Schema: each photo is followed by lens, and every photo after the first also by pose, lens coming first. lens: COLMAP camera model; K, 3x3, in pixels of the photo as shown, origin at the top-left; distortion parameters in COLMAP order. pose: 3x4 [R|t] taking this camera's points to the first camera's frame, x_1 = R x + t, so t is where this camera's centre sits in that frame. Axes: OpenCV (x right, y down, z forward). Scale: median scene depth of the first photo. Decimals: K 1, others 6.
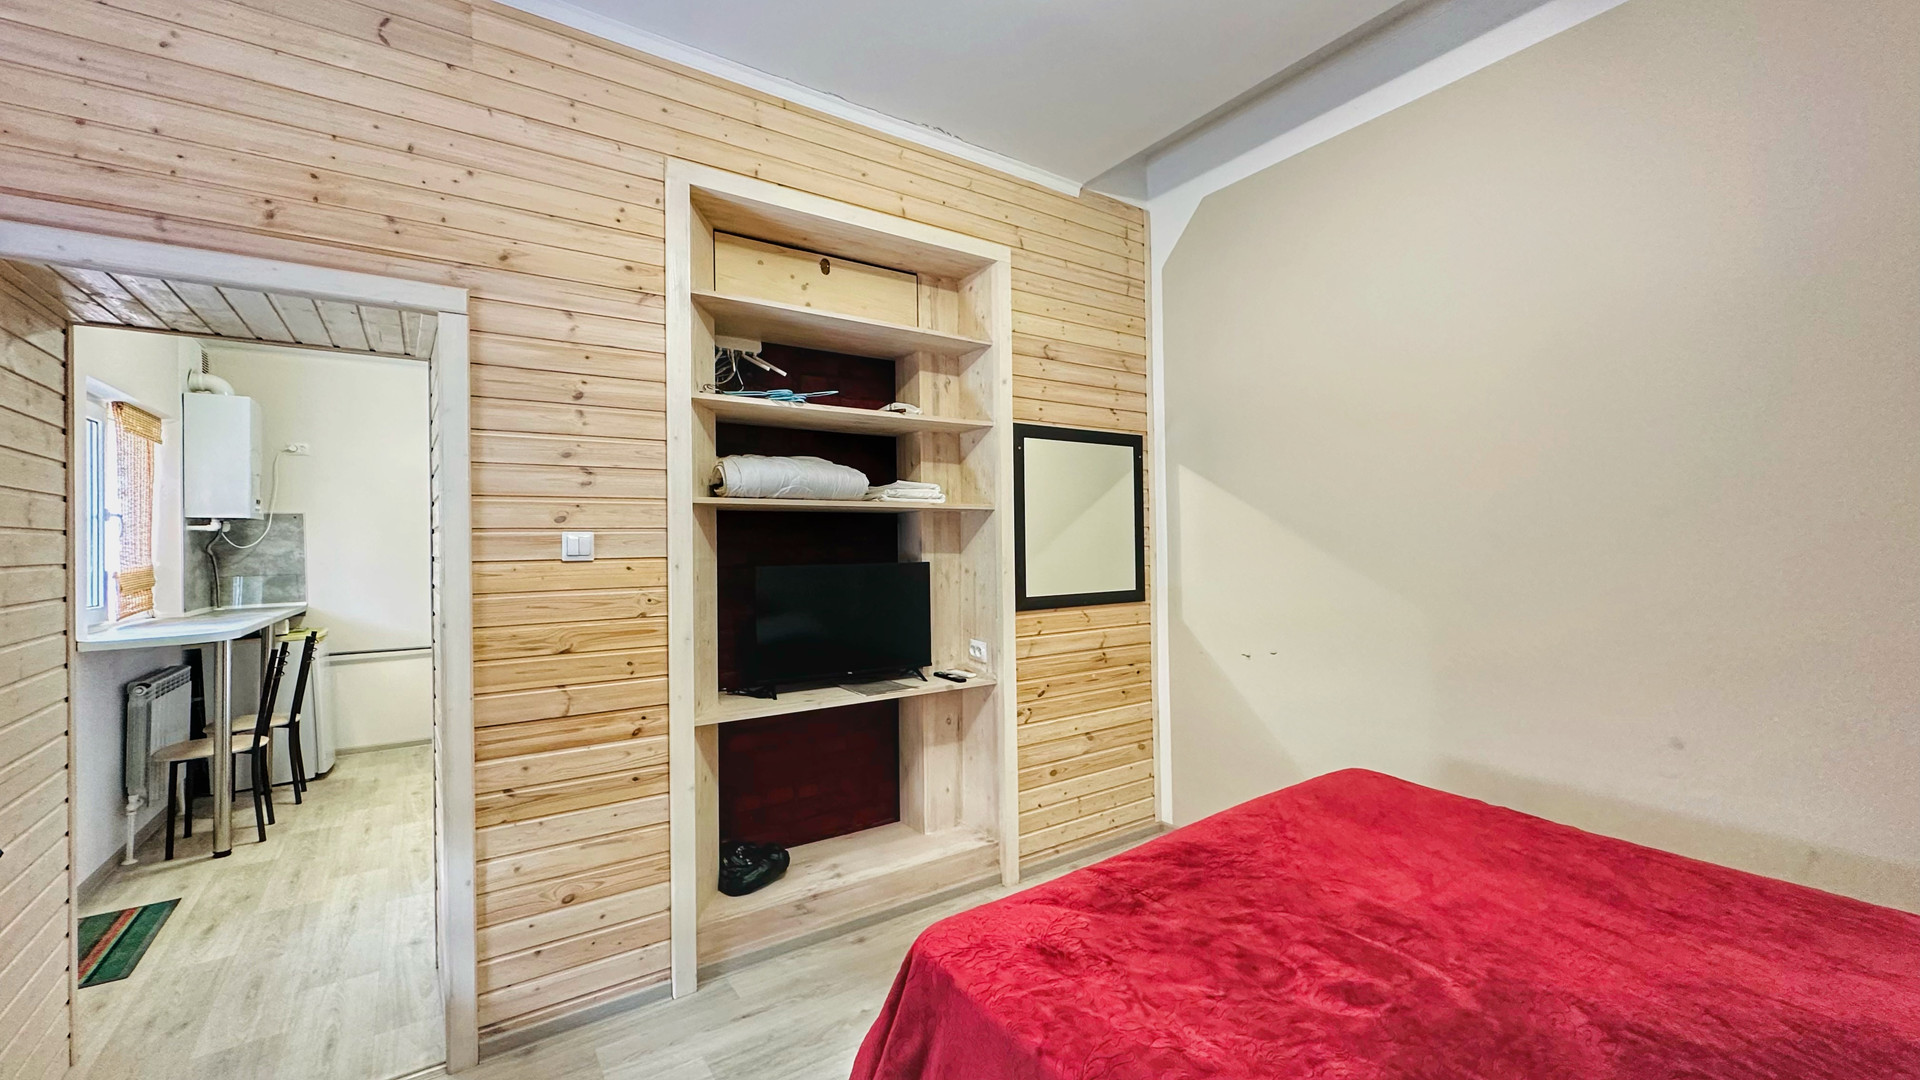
lens RADIAL K [[768.3, 0, 955.2], [0, 768.3, 531.2], [0, 0, 1]] dist [-0.001971, 0.000456]
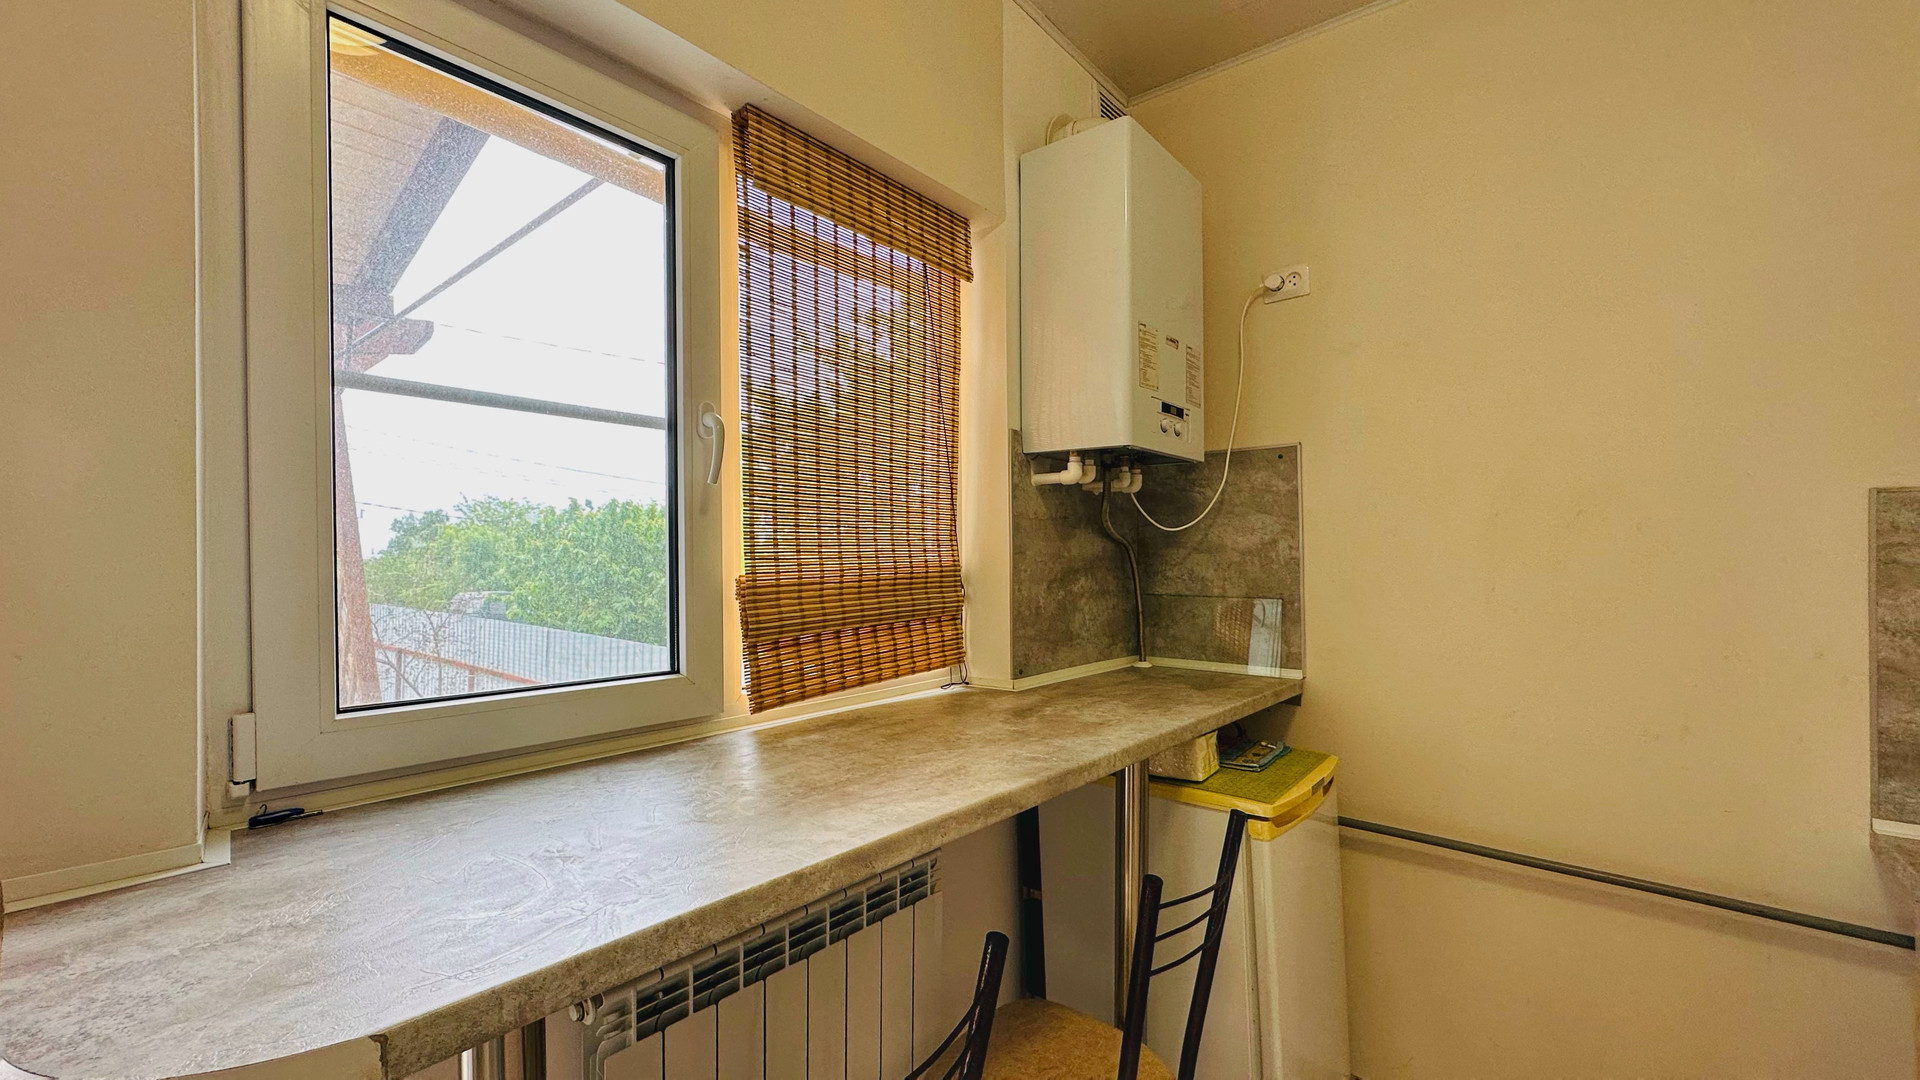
lens RADIAL K [[768.3, 0, 954.1], [0, 768.3, 552.8], [0, 0, 1]] dist [-0.001971, 0.000456]
pose [[0.264164, 0.007774, -0.964446, -0.543623], [0.001996, 0.999961, 0.008607, 0.029964], [0.964476, -0.004199, 0.264138, 0.765390]]
